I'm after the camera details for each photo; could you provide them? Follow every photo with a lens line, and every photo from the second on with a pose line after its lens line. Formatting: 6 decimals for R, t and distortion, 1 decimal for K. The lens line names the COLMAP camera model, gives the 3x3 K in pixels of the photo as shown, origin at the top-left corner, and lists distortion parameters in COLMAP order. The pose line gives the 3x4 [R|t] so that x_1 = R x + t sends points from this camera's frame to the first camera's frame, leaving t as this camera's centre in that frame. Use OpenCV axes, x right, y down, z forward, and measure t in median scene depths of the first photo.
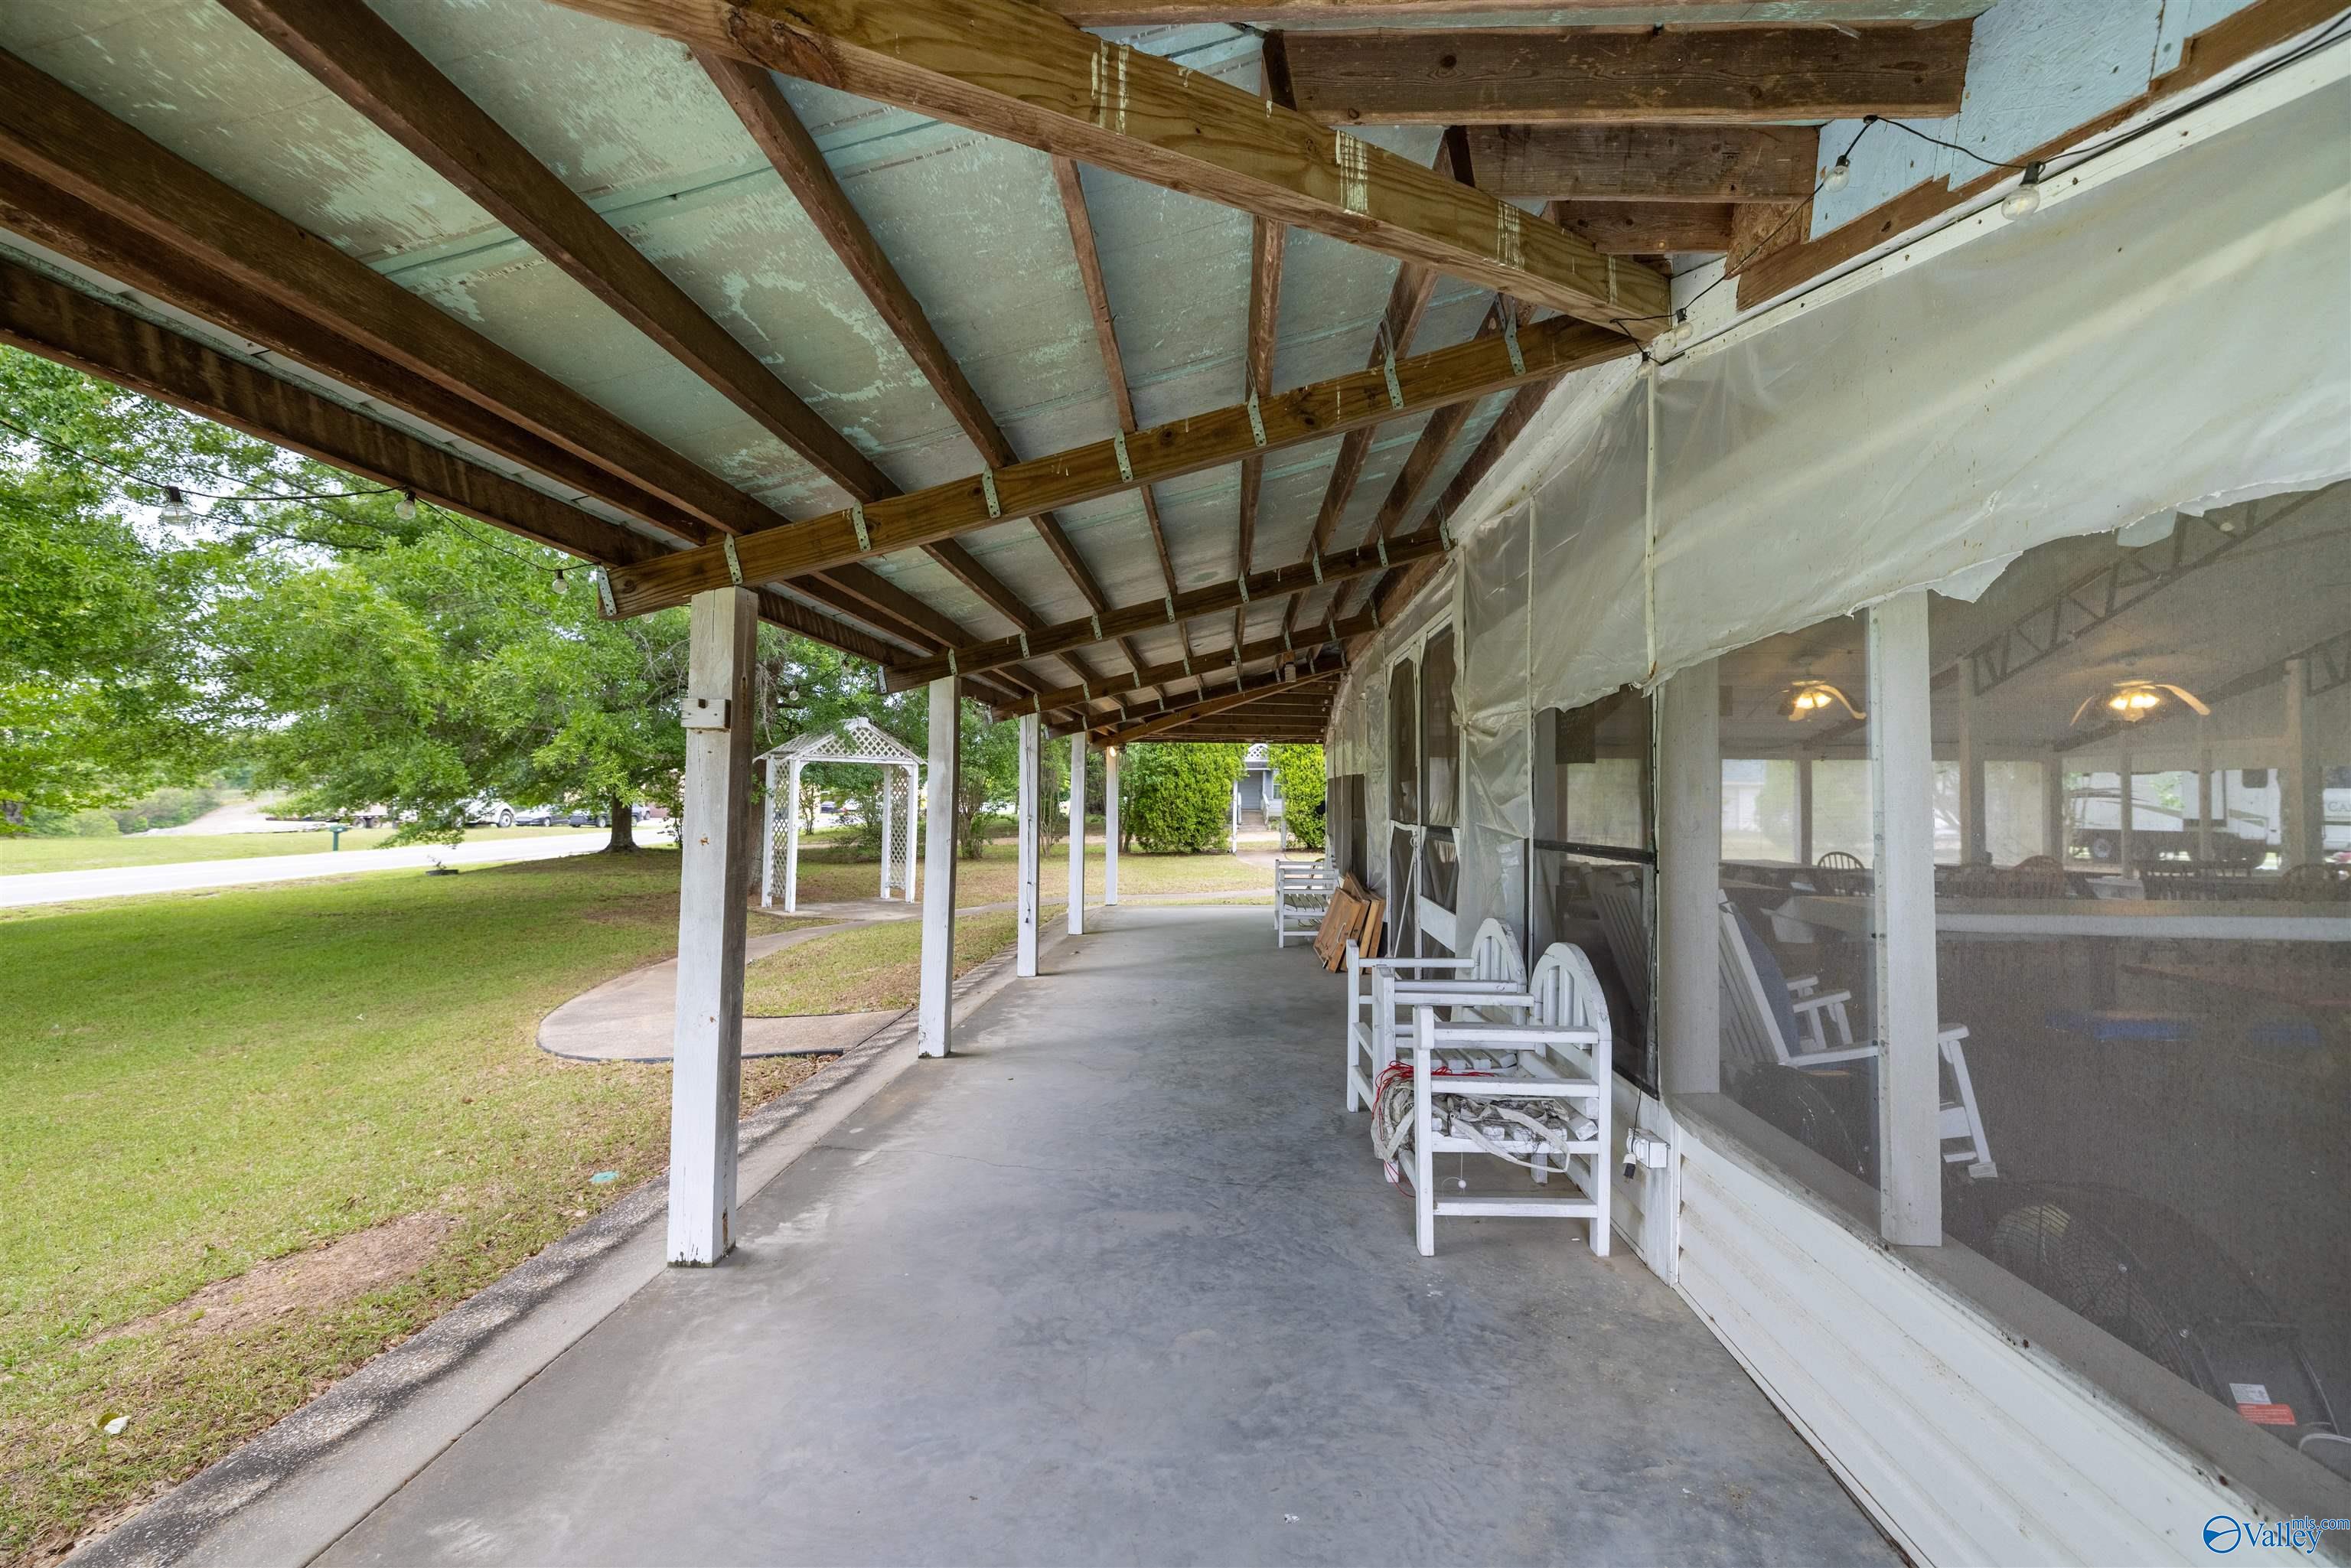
lens RADIAL K [[981.2, 0, 1176.9], [0, 981.2, 762.0], [0, 0, 1]] dist [0.001325, 0.000129]
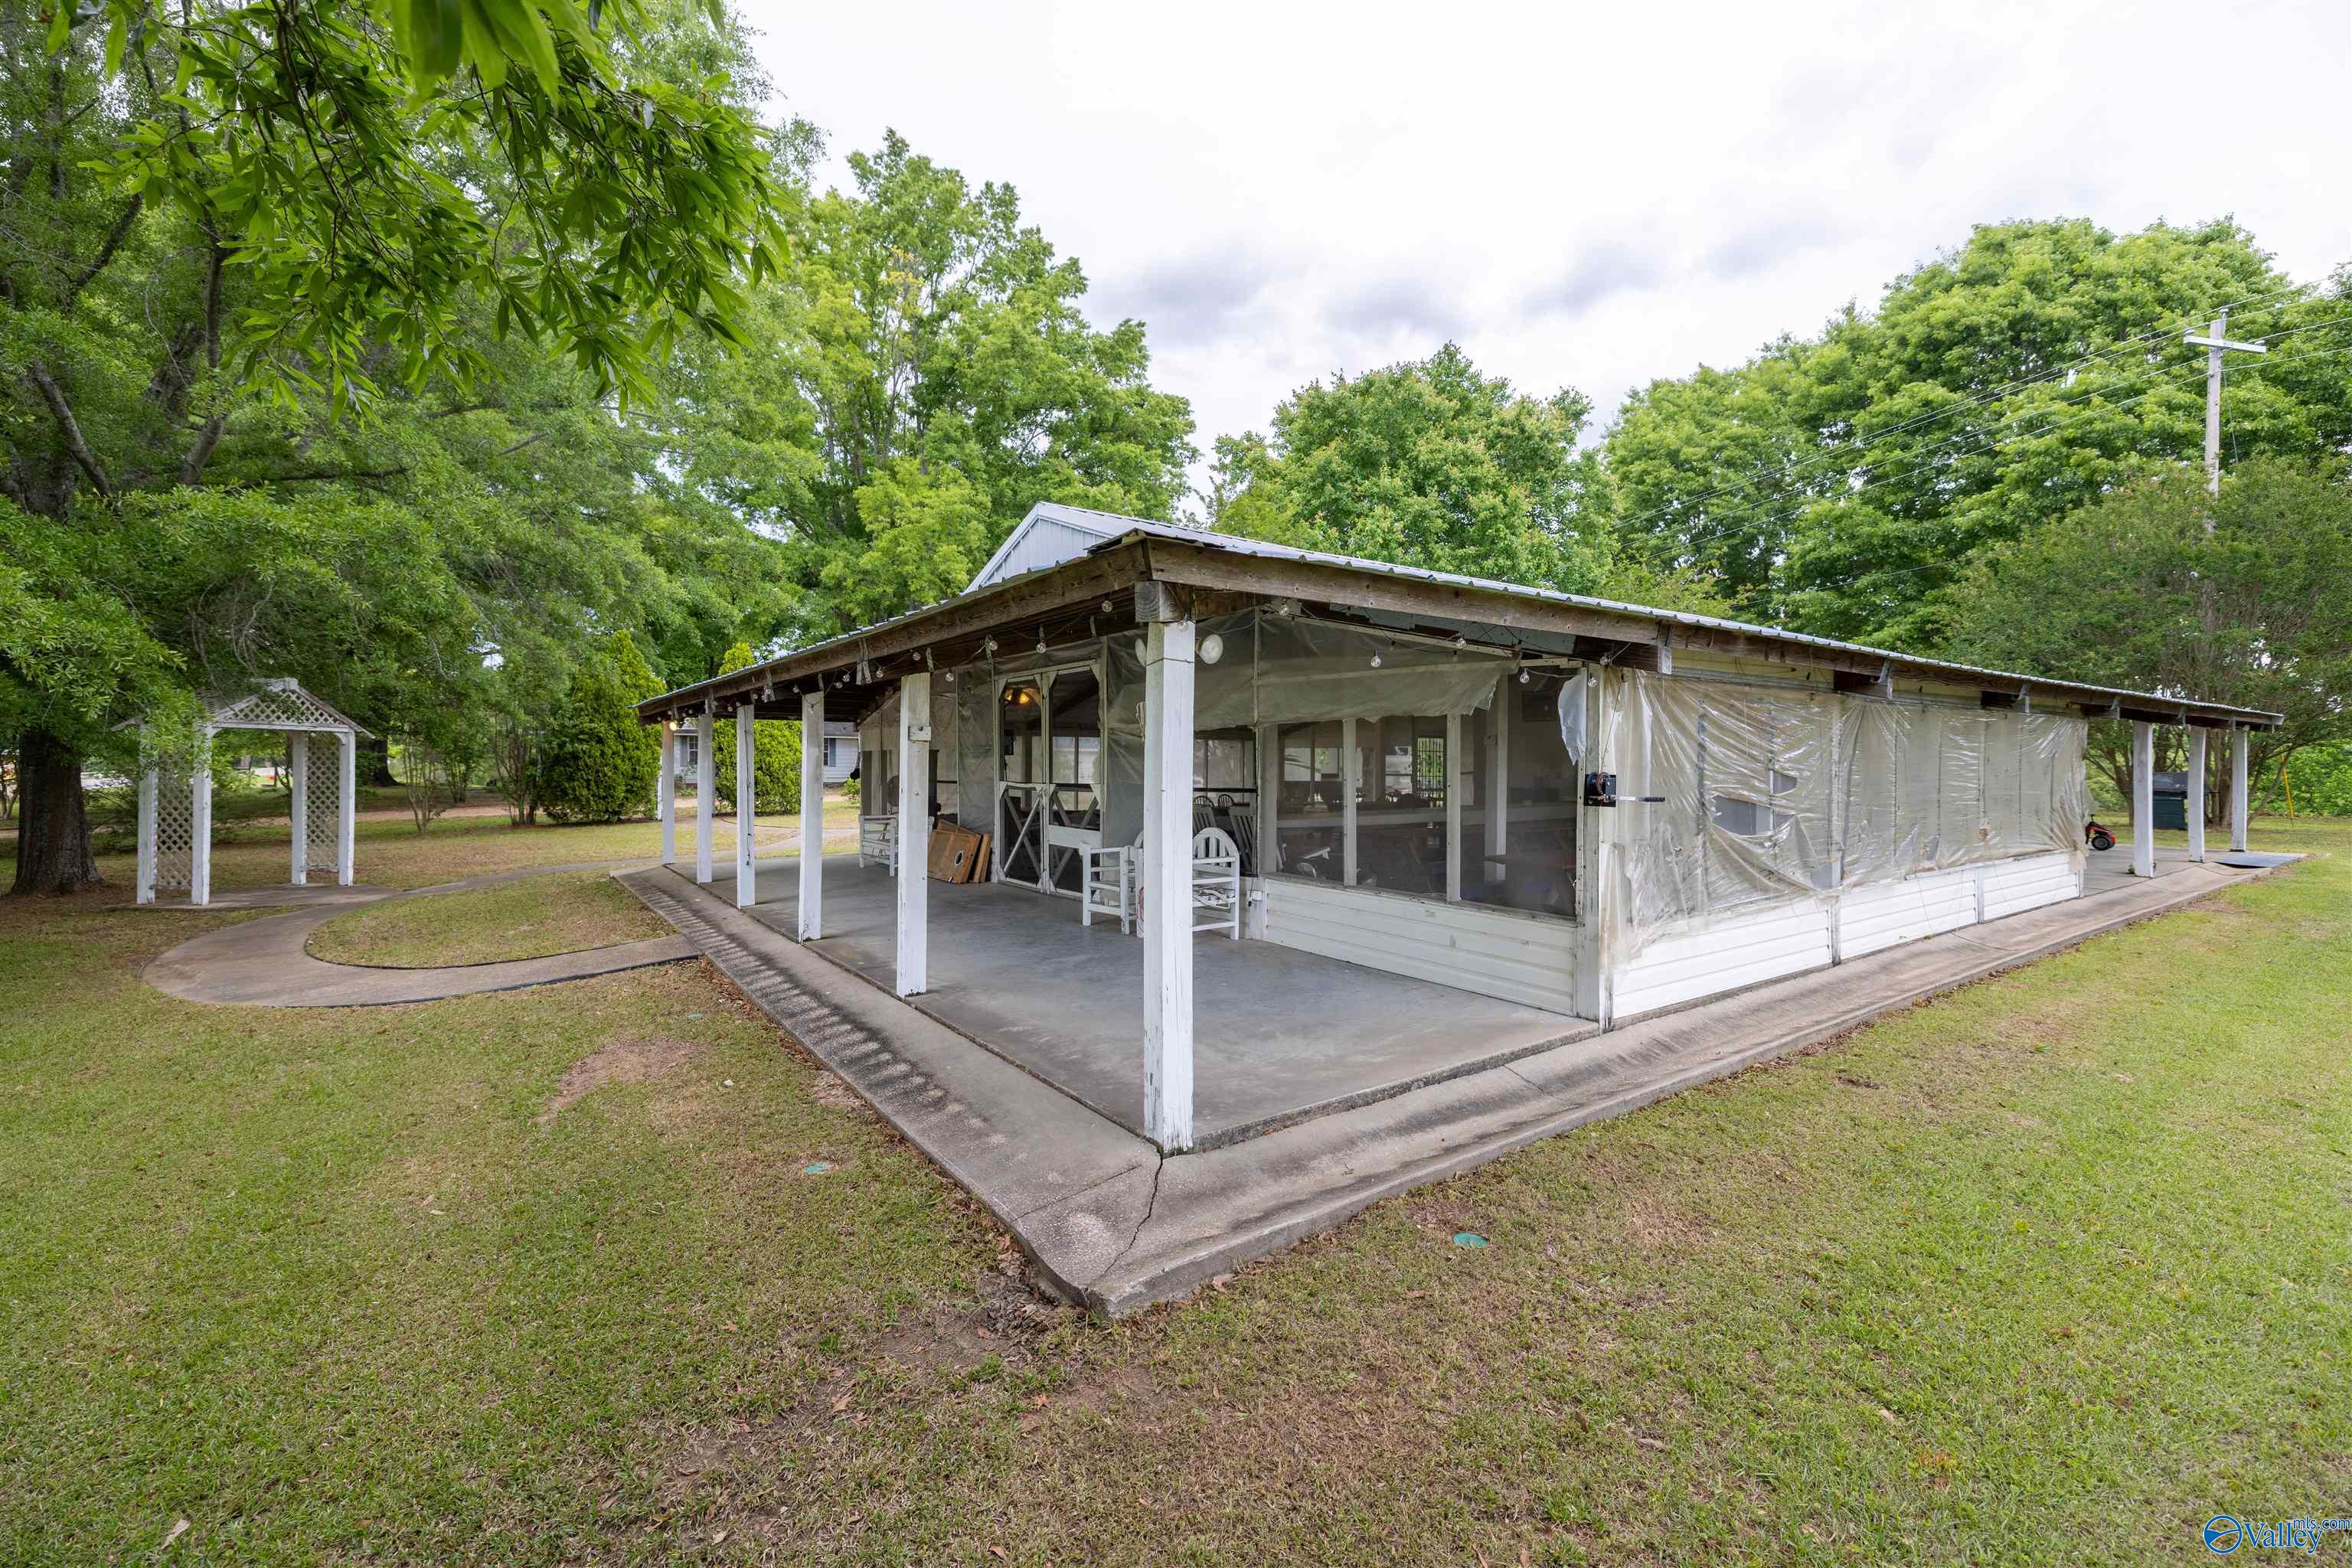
lens RADIAL K [[981.6, 0, 1177.3], [0, 981.6, 772.9], [0, 0, 1]] dist [0.001325, 0.000129]
pose [[0.787983, -0.012116, 0.615578, -0.240048], [-0.017488, 0.998962, 0.042049, -0.011008], [-0.615449, -0.043899, 0.786953, -0.177049]]
